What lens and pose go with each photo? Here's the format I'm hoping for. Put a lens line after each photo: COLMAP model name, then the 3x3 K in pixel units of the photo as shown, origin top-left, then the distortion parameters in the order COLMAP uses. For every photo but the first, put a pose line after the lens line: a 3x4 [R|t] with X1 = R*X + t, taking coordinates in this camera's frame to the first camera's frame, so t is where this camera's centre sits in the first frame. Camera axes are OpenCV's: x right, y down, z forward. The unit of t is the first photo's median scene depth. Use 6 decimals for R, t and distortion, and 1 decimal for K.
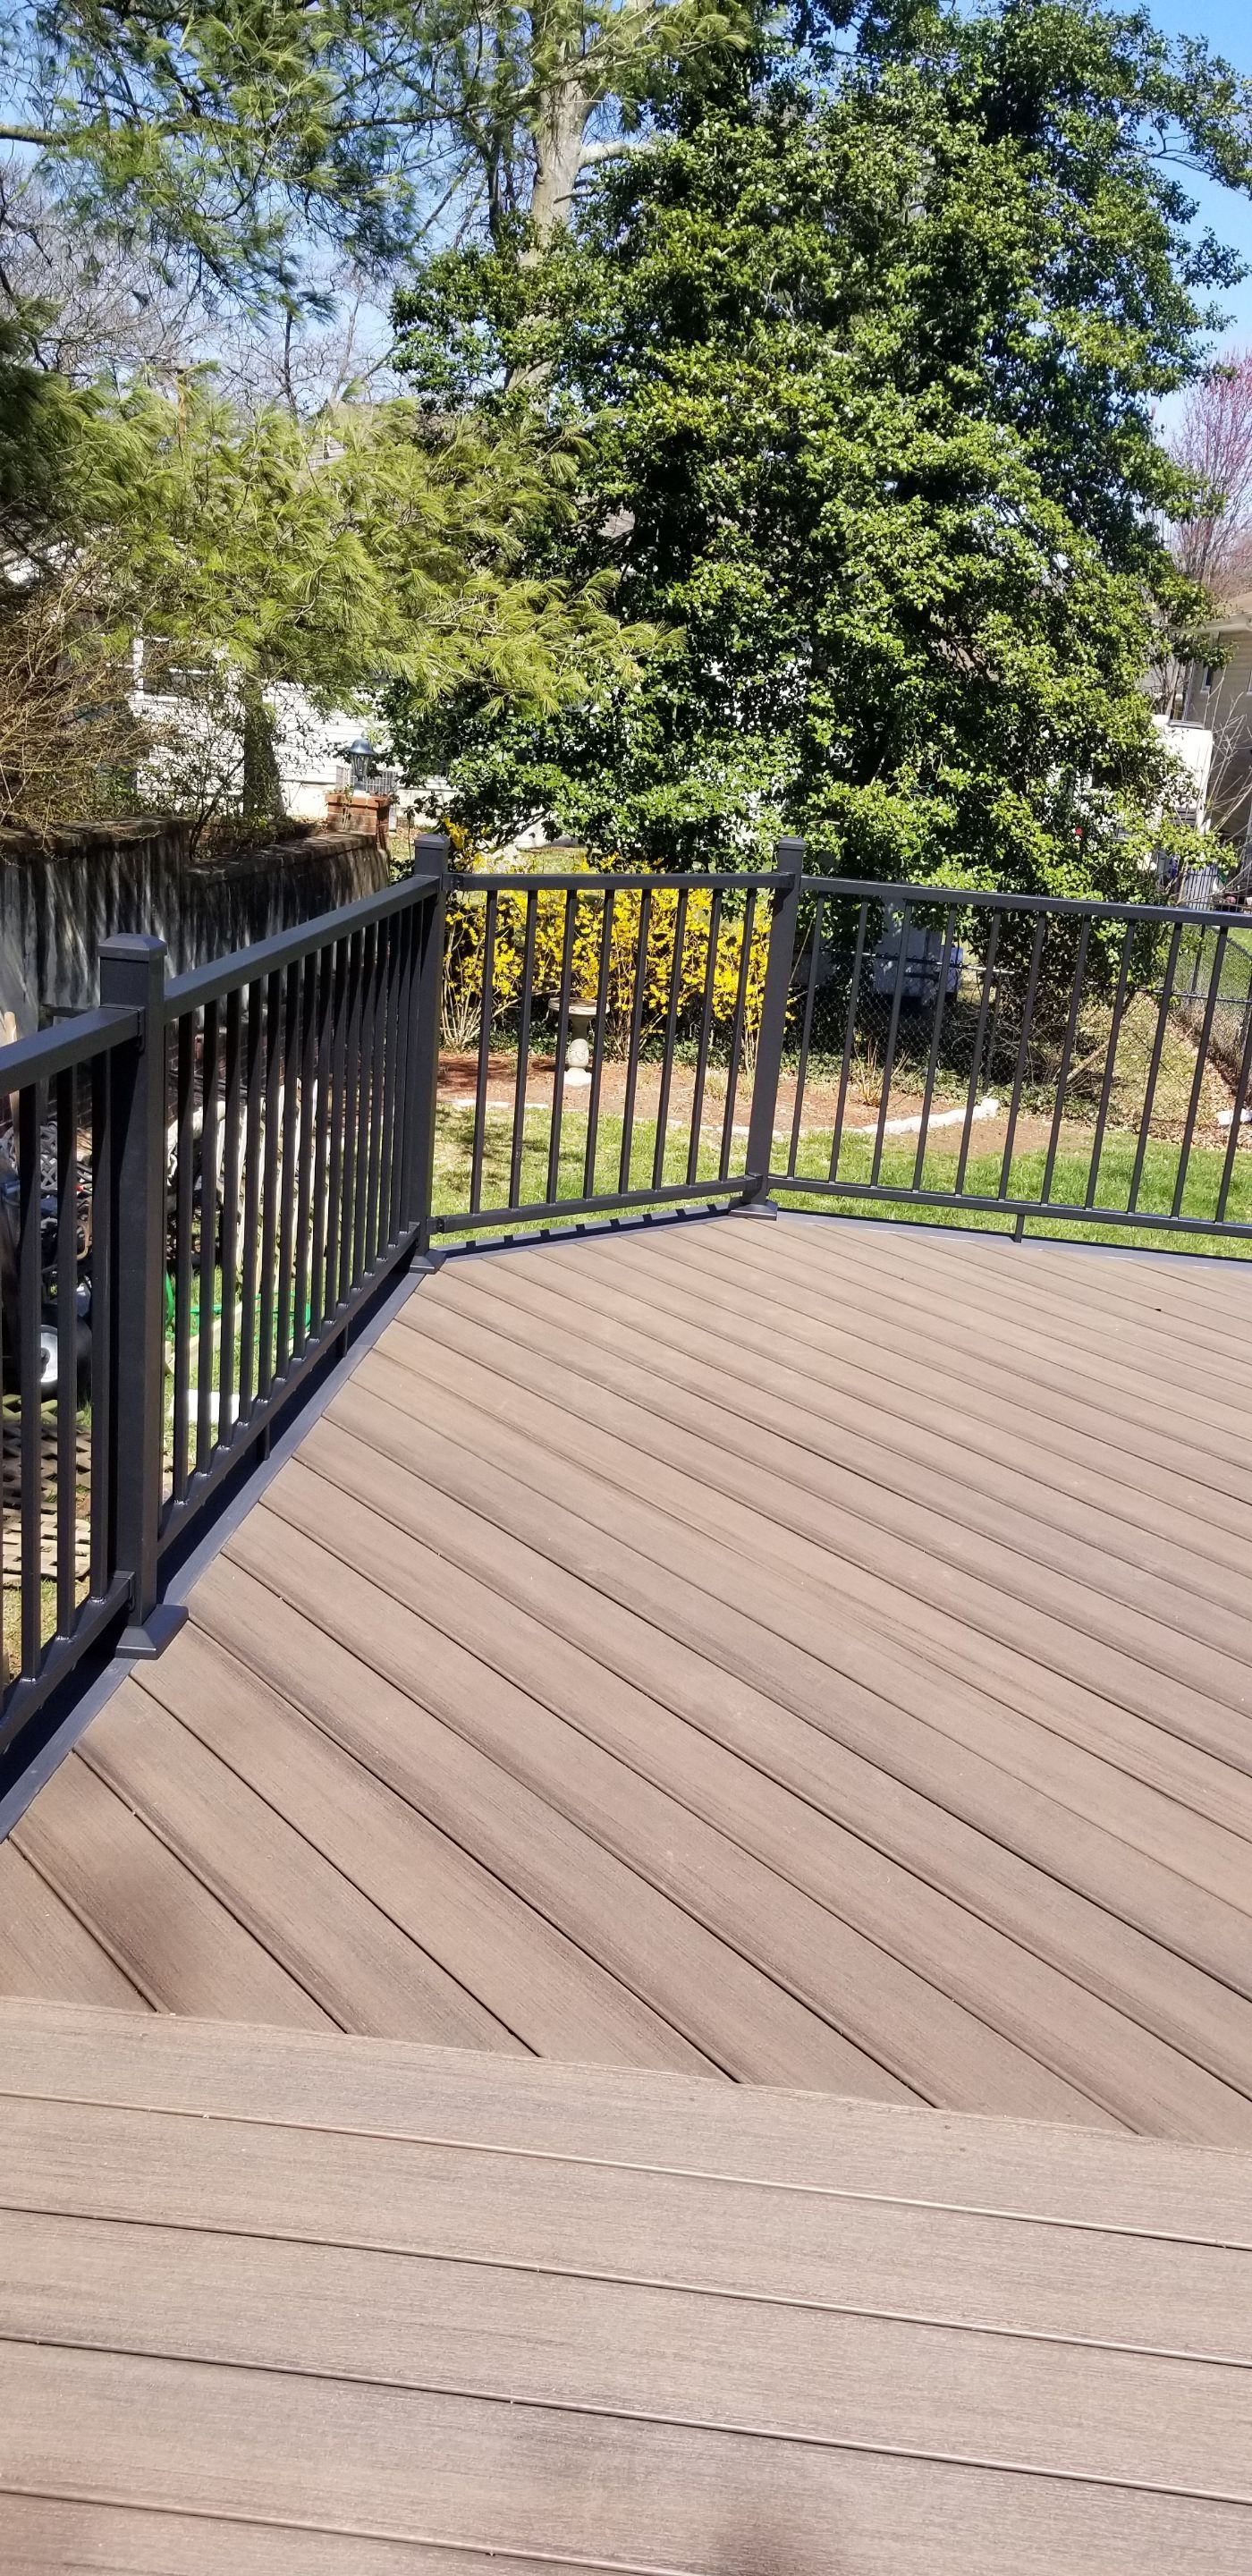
lens RADIAL K [[1968.2, 0, 626.0], [0, 1968.2, 1288.0], [0, 0, 1]] dist [0.021896, -0.054691]
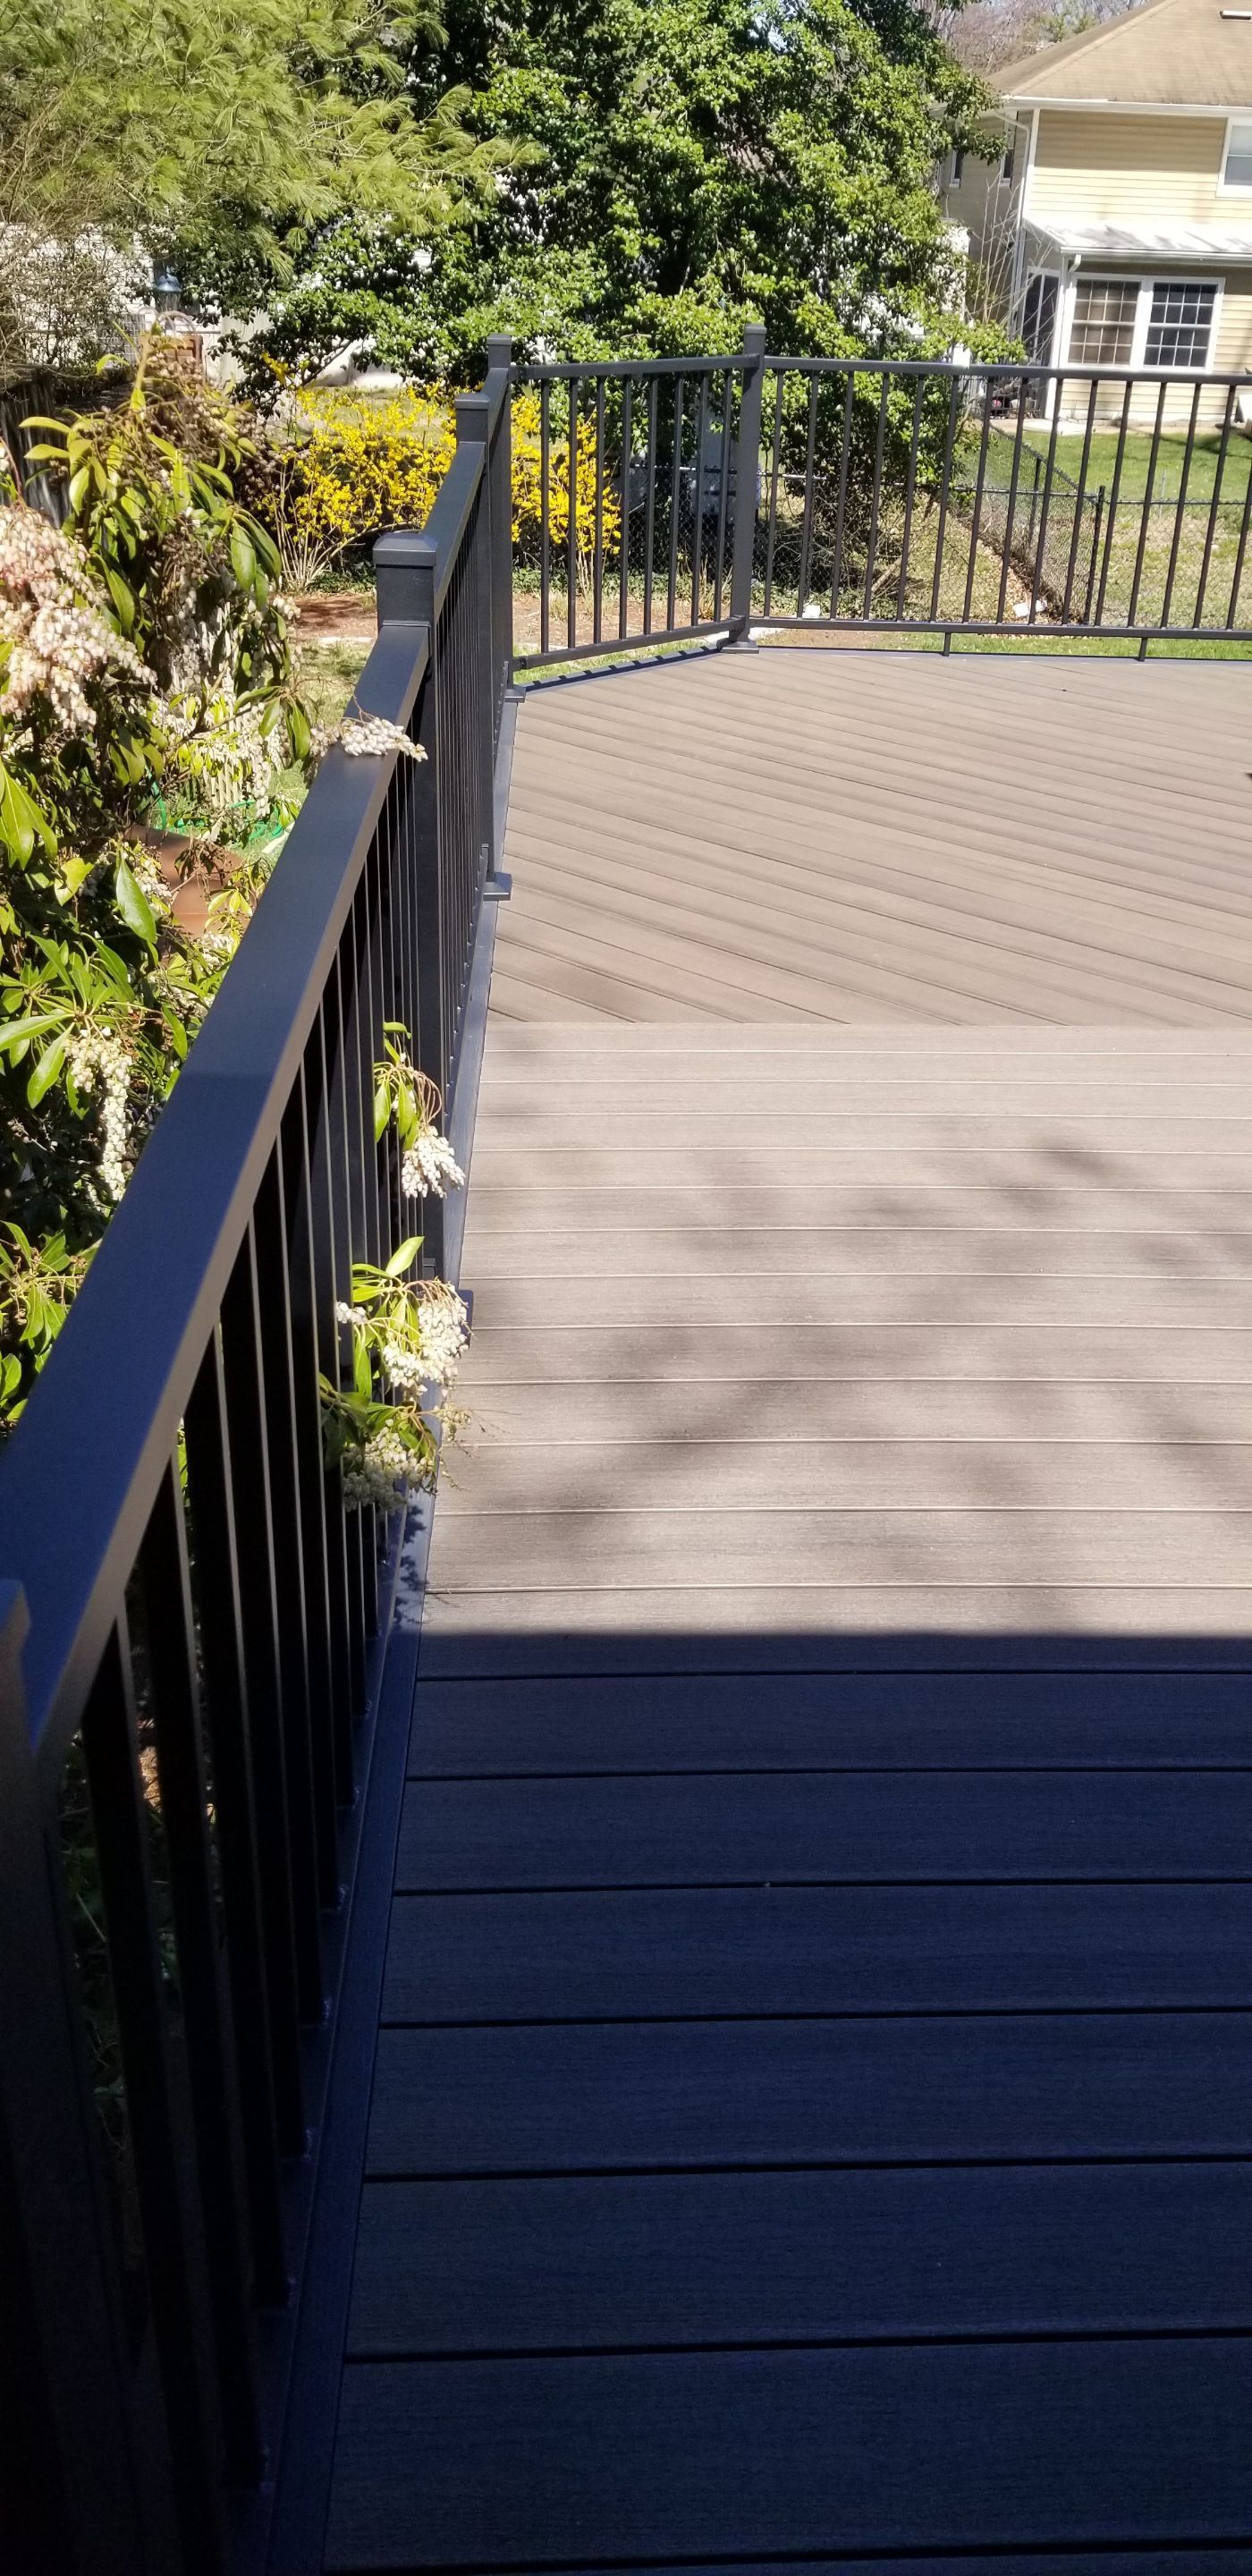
lens RADIAL K [[2018.8, 0, 645.1], [0, 2018.8, 1259.2], [0, 0, 1]] dist [0.043159, -0.095232]
pose [[0.987236, -0.108205, 0.116864, -0.072542], [0.084702, 0.978105, 0.190097, 0.035470], [-0.134874, -0.177772, 0.974785, -0.124929]]
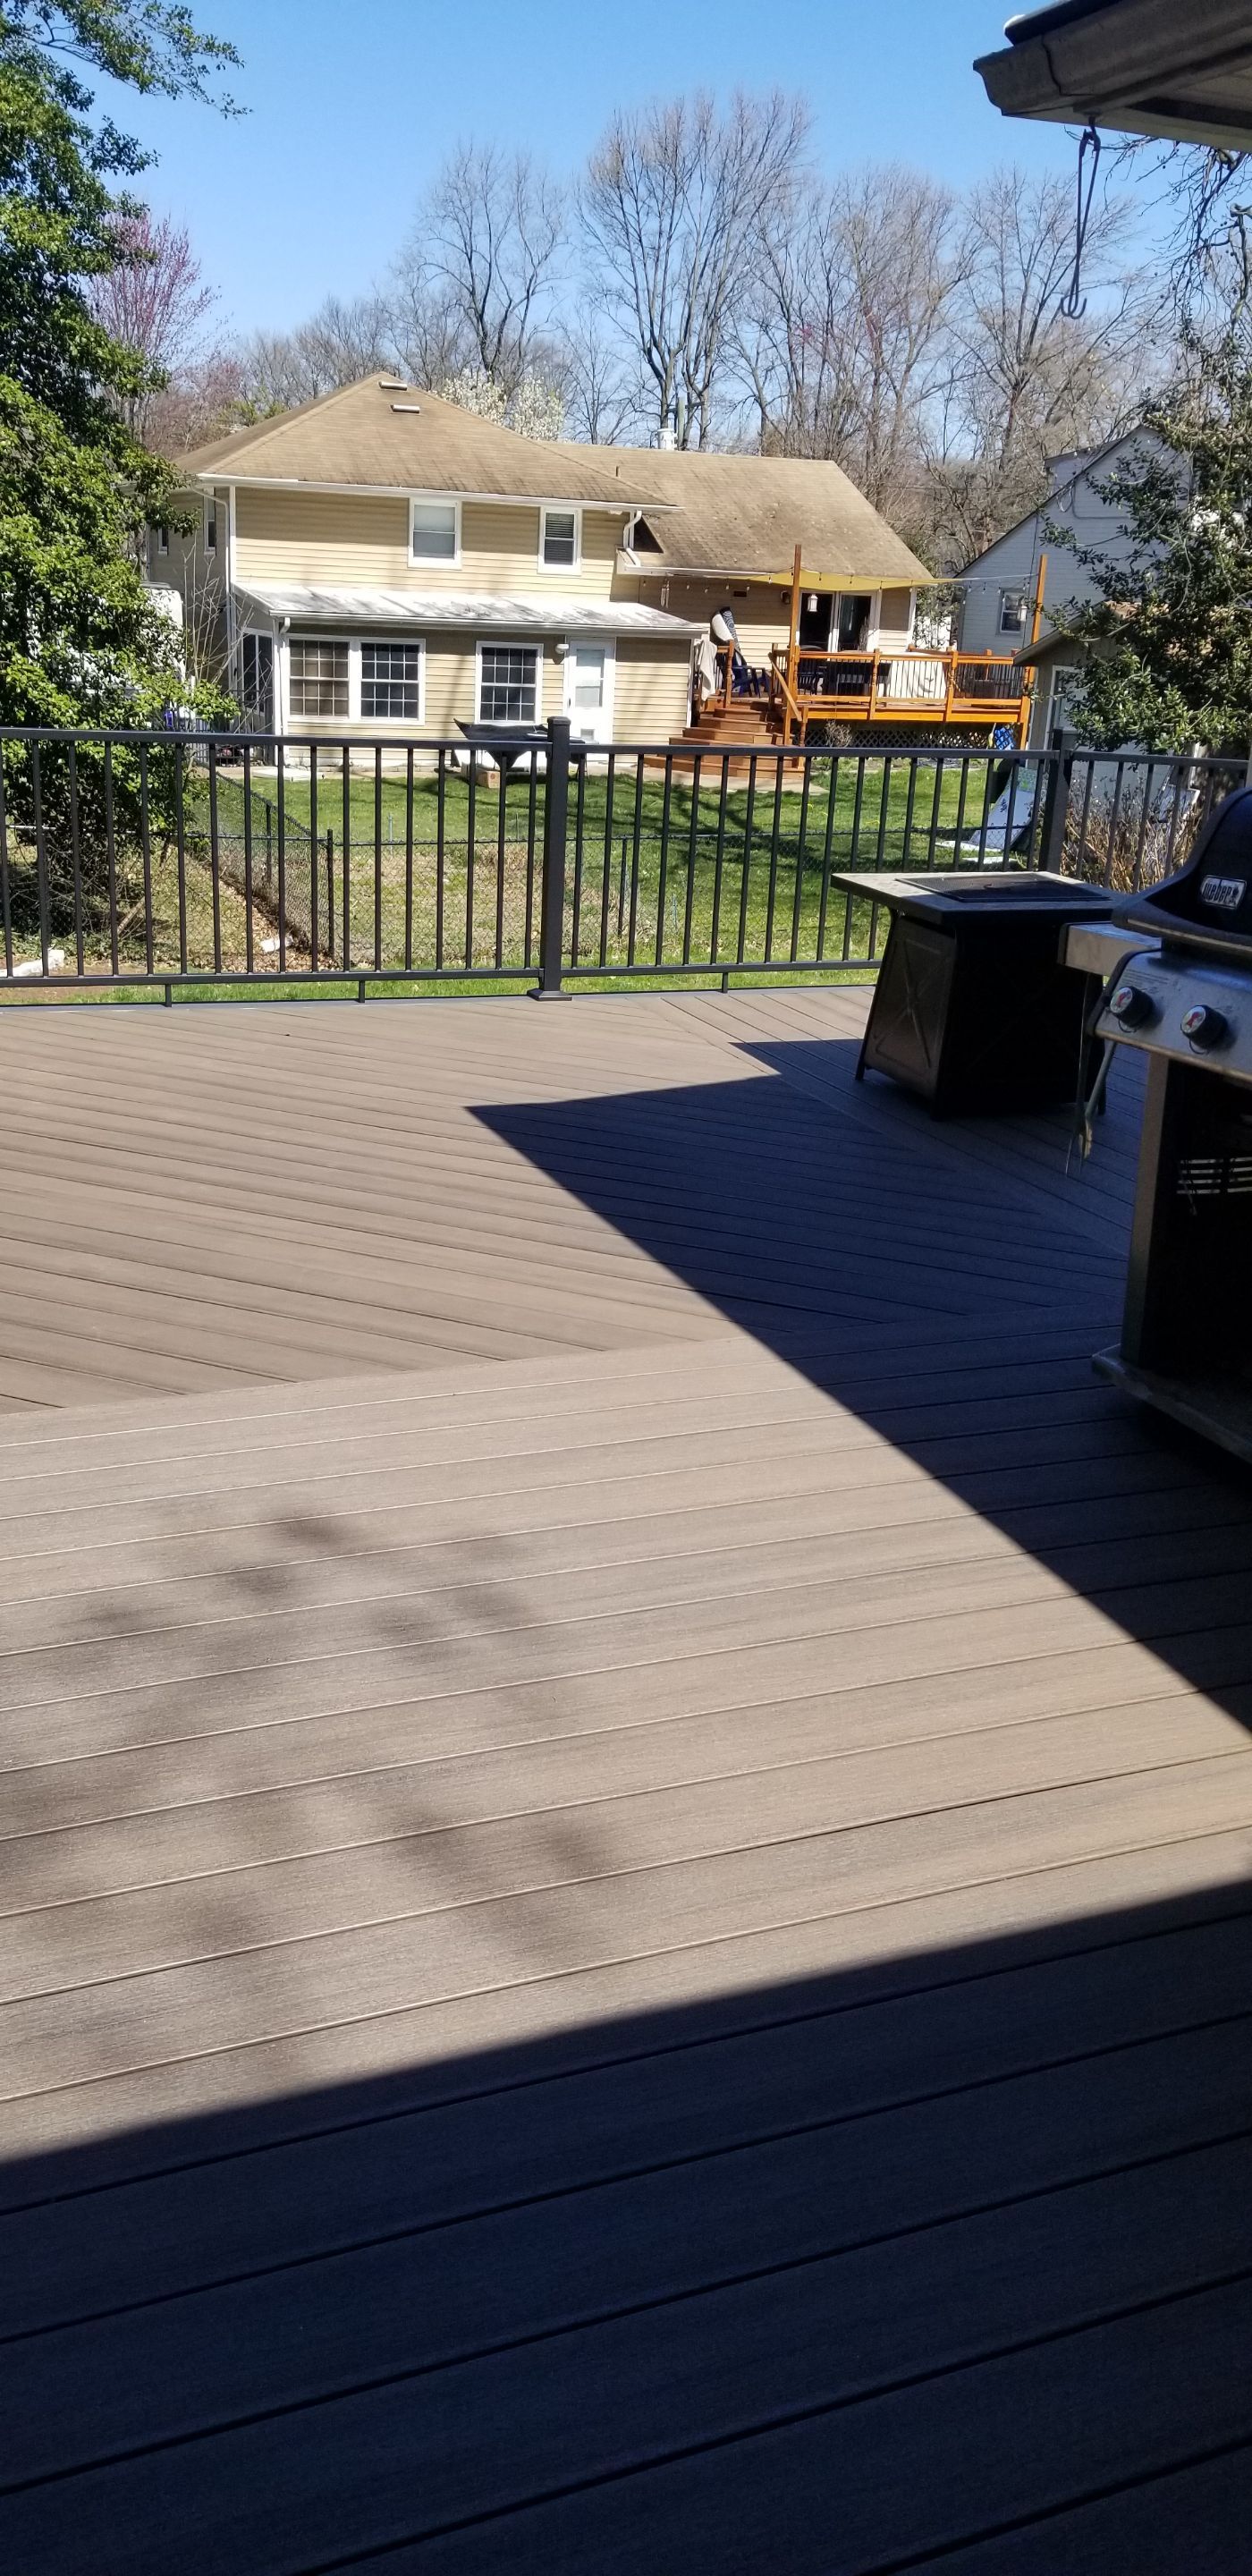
lens RADIAL K [[2018.8, 0, 645.1], [0, 2018.8, 1259.2], [0, 0, 1]] dist [0.043159, -0.095232]
pose [[0.875651, -0.181438, 0.447566, -0.056773], [0.161569, 0.983402, 0.082555, 0.030442], [-0.455116, 0.000023, 0.890432, -0.120685]]
